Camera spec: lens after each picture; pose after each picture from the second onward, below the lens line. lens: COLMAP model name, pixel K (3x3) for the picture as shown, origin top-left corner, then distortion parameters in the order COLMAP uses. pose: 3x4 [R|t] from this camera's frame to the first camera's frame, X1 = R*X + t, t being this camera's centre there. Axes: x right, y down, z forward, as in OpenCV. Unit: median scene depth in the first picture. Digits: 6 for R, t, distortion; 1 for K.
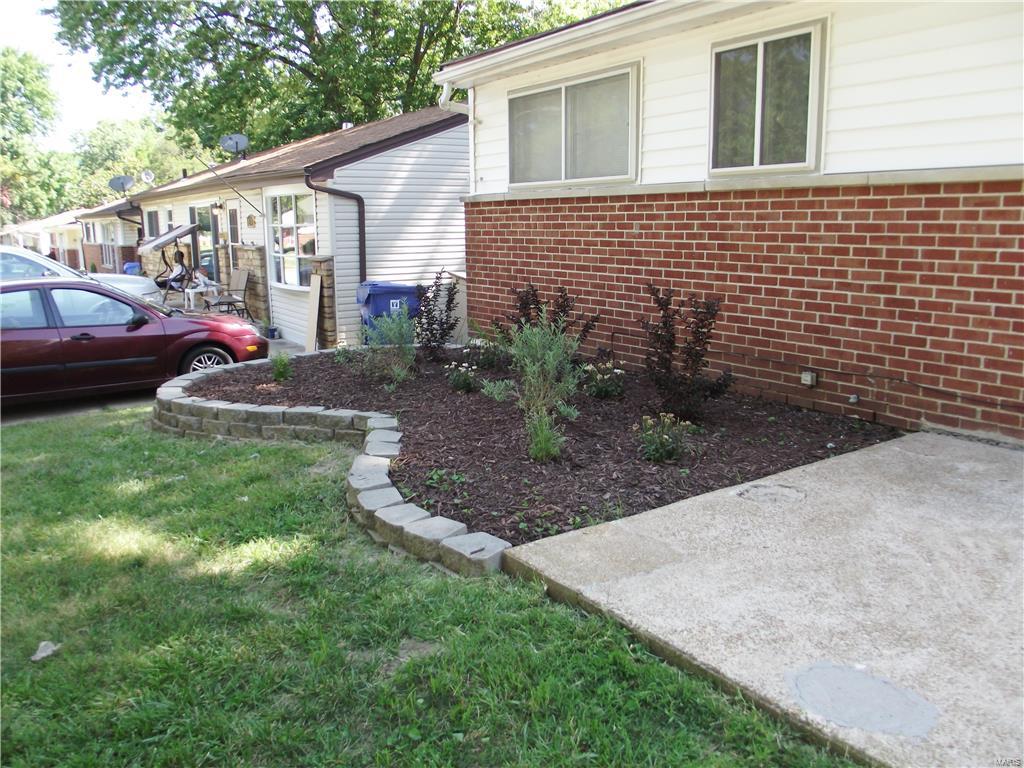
lens RADIAL K [[857.1, 0, 512.2], [0, 857.1, 386.8], [0, 0, 1]] dist [-0.053902, 0.027856]
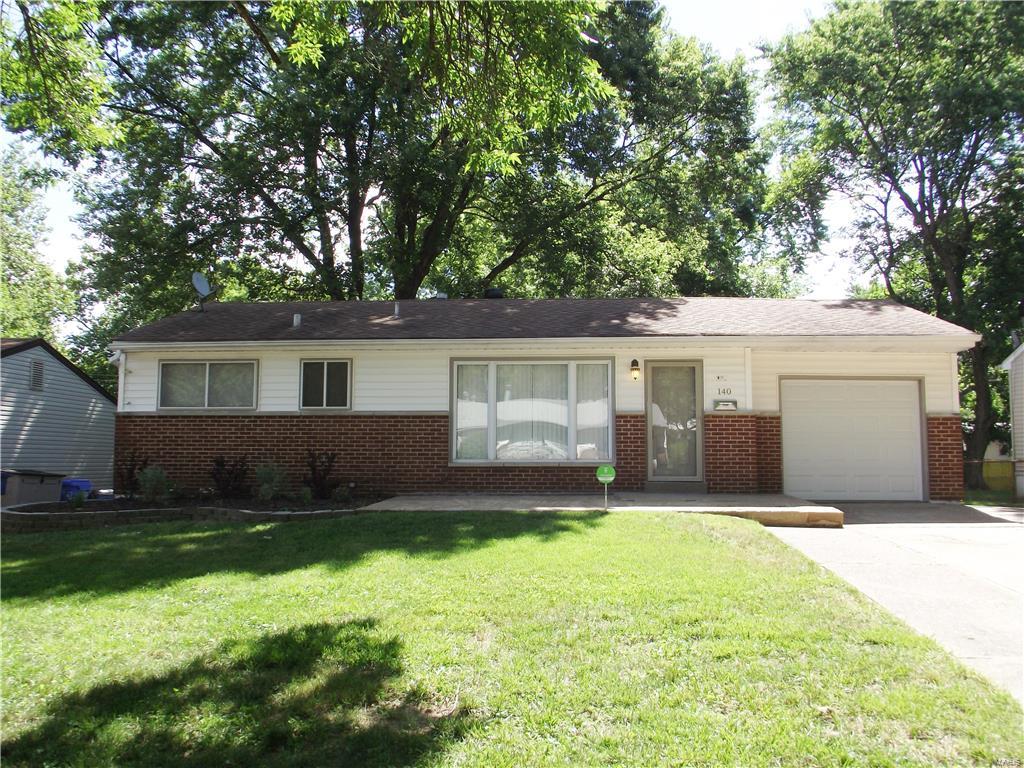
lens RADIAL K [[857.1, 0, 512.2], [0, 857.1, 383.3], [0, 0, 1]] dist [-0.053902, 0.027856]
pose [[0.595943, 0.075084, 0.799508, -1.462407], [0.145820, 0.968948, -0.199689, 0.278717], [-0.789676, 0.235588, 0.566490, -0.959378]]
